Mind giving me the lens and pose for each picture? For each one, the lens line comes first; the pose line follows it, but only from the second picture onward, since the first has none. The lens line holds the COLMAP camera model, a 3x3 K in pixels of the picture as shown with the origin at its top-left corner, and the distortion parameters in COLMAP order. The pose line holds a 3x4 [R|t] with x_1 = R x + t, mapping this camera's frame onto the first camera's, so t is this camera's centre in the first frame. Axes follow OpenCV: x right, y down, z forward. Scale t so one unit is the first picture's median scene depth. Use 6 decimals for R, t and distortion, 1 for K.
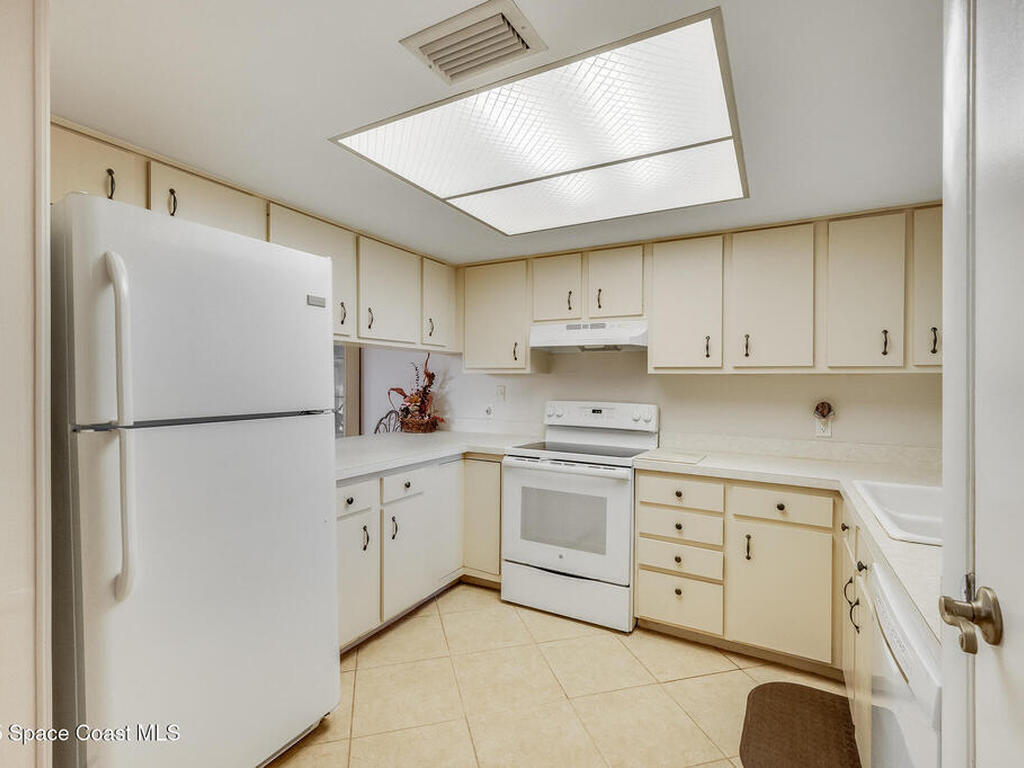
lens RADIAL K [[482.3, 0, 513.2], [0, 482.3, 385.8], [0, 0, 1]] dist [-0.003570, -0.001216]
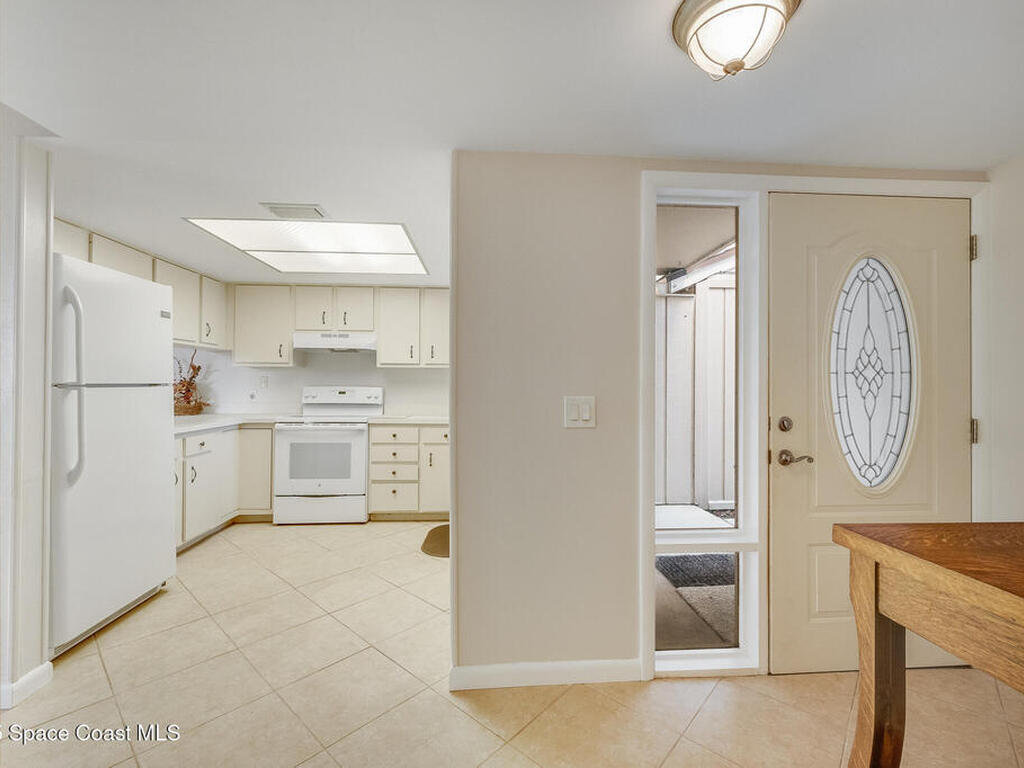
lens RADIAL K [[456.8, 0, 516.1], [0, 456.8, 382.9], [0, 0, 1]] dist [0.003426, -0.001558]
pose [[0.842841, -0.001216, 0.538161, -0.165903], [0.007297, 0.999931, -0.009168, 0.048780], [-0.538113, 0.011654, 0.842792, -0.598012]]
